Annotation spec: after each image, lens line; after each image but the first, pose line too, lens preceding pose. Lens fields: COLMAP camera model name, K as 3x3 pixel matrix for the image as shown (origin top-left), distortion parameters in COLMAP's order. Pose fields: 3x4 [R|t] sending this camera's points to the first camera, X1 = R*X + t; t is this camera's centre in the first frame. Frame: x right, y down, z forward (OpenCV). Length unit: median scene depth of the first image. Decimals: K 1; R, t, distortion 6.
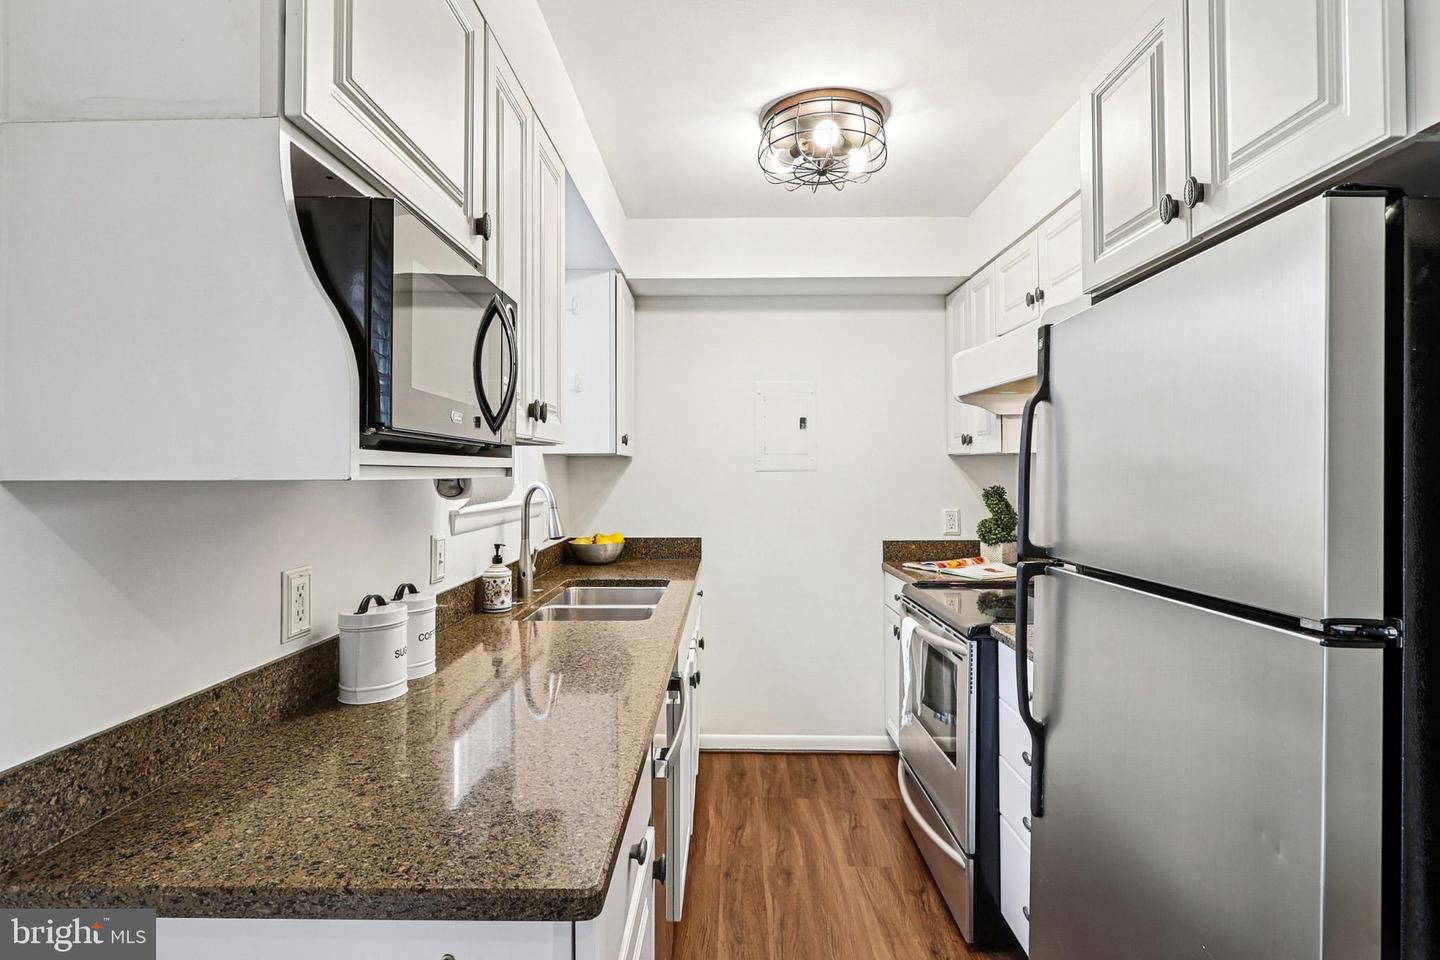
lens RADIAL K [[683.7, 0, 717.9], [0, 683.7, 469.9], [0, 0, 1]] dist [-0.000547, -0.000277]
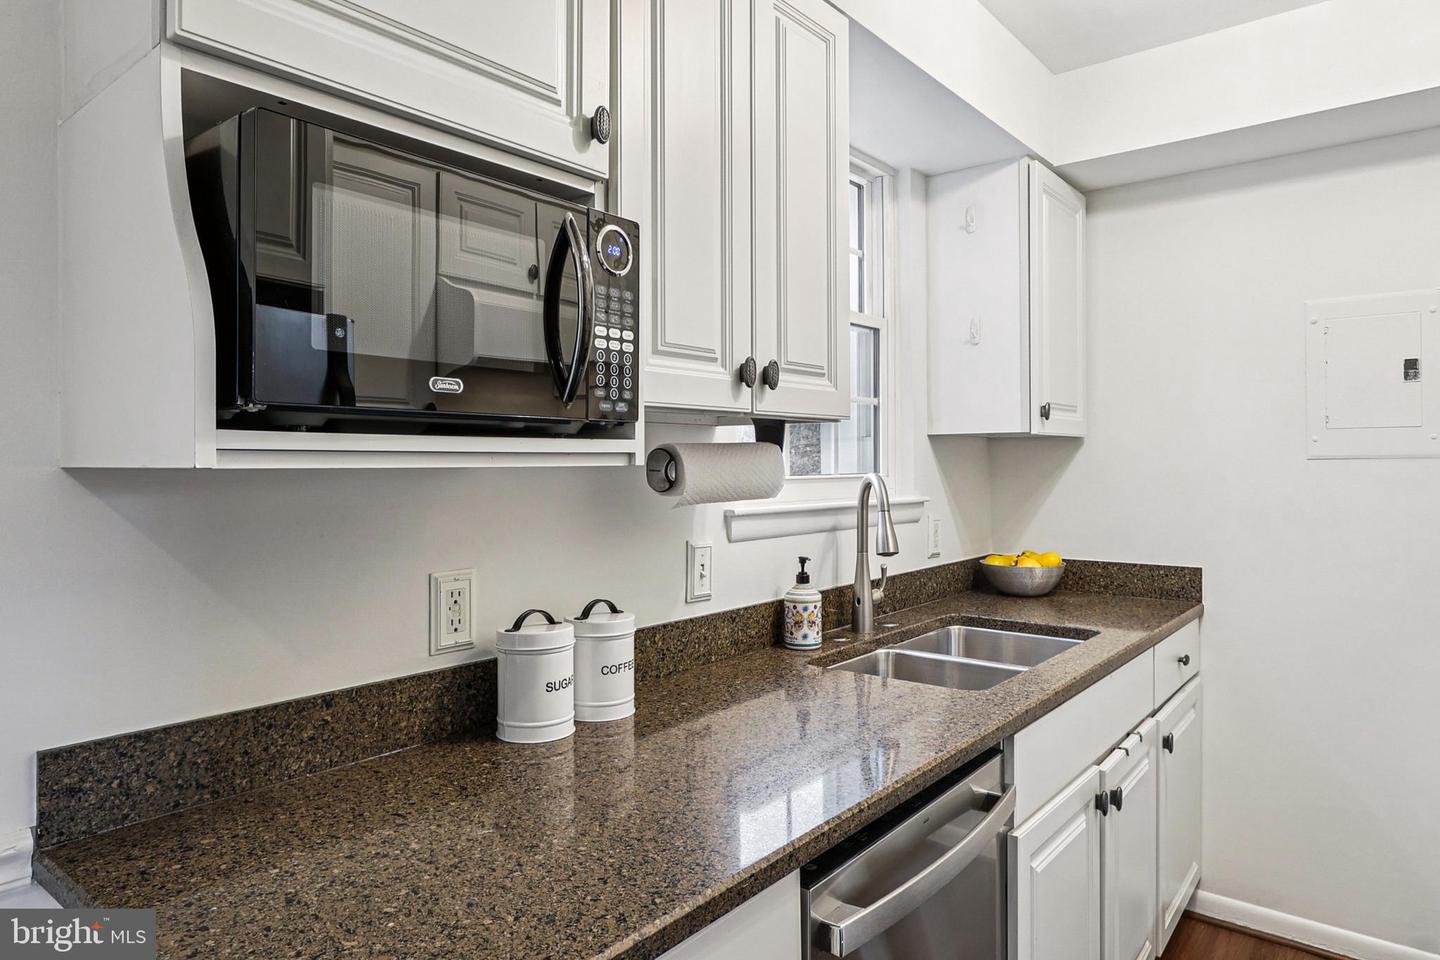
lens RADIAL K [[887.2, 0, 722.3], [0, 887.2, 460.8], [0, 0, 1]] dist [0.004839, 0.000721]
pose [[0.790734, -0.001663, -0.612158, 0.264927], [0.002897, 0.999995, 0.001026, 0.003296], [0.612153, -0.002585, 0.790735, 0.245971]]
